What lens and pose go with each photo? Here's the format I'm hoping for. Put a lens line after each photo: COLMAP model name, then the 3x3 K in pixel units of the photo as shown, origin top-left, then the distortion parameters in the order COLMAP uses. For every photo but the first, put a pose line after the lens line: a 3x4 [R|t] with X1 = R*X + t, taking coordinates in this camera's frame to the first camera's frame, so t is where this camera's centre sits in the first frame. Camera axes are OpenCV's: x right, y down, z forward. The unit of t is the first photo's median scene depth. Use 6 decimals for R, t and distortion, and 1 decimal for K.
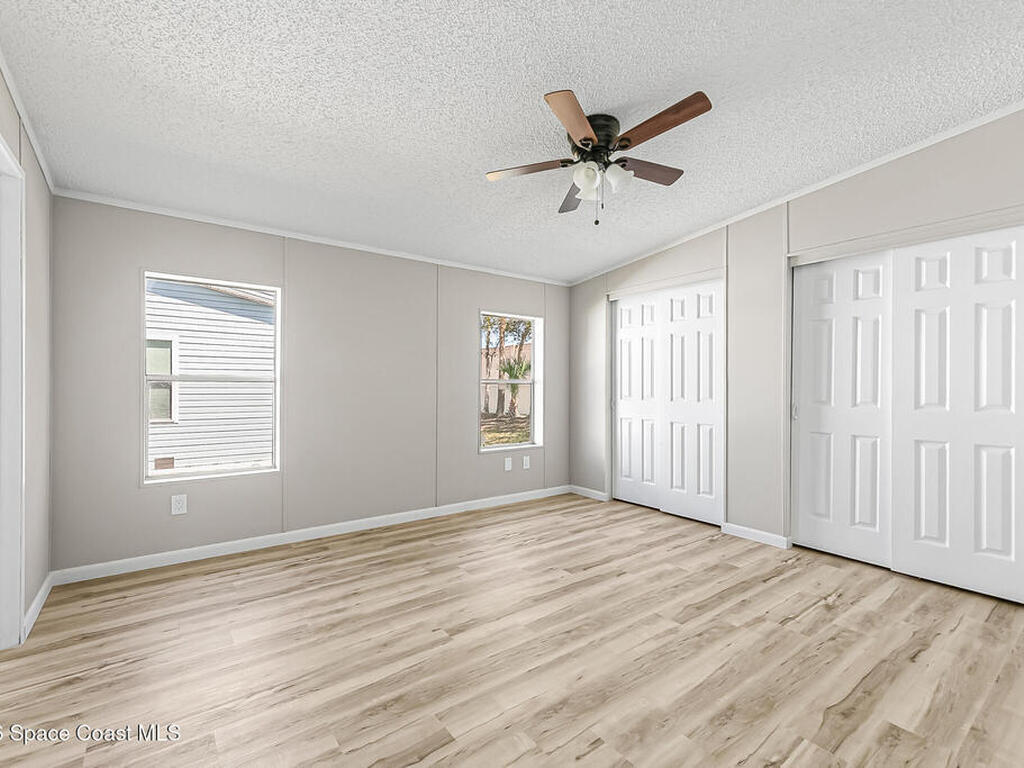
lens RADIAL K [[465.1, 0, 508.9], [0, 465.1, 383.9], [0, 0, 1]] dist [-0.000313, 0.000046]
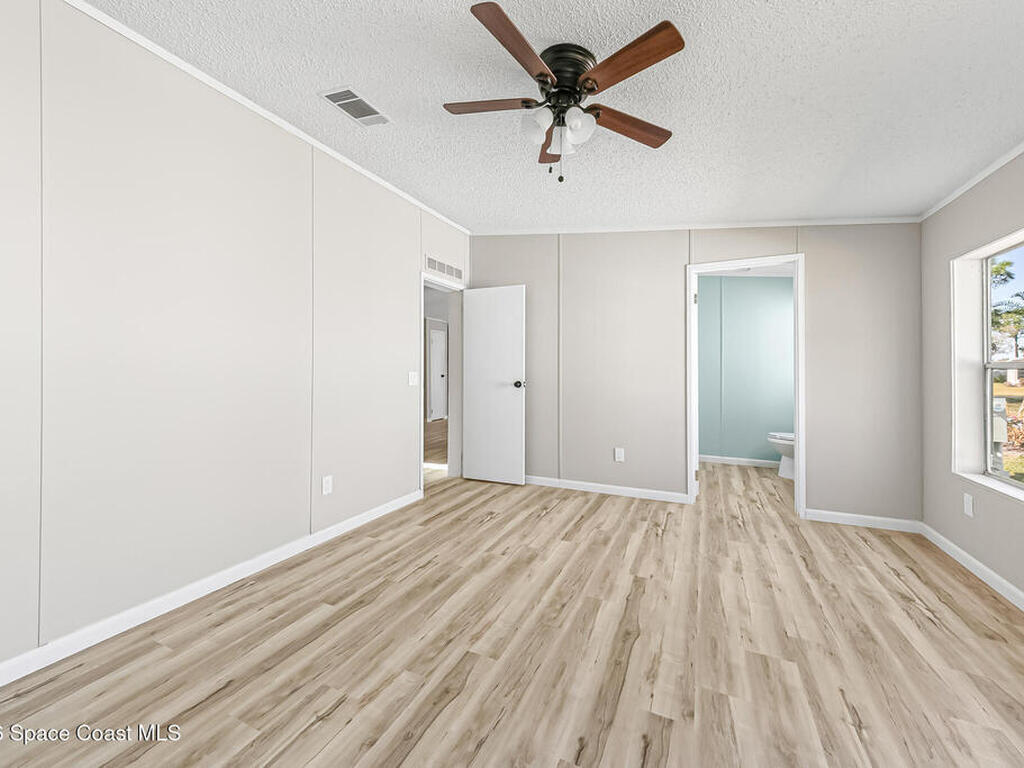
lens RADIAL K [[402.8, 0, 512.3], [0, 402.8, 378.3], [0, 0, 1]] dist [0.001349, 0.000276]
pose [[-0.882998, 0.002923, -0.469368, 0.651882], [-0.002834, 0.999929, 0.011560, -0.011976], [0.469368, 0.011537, -0.882927, 1.706190]]
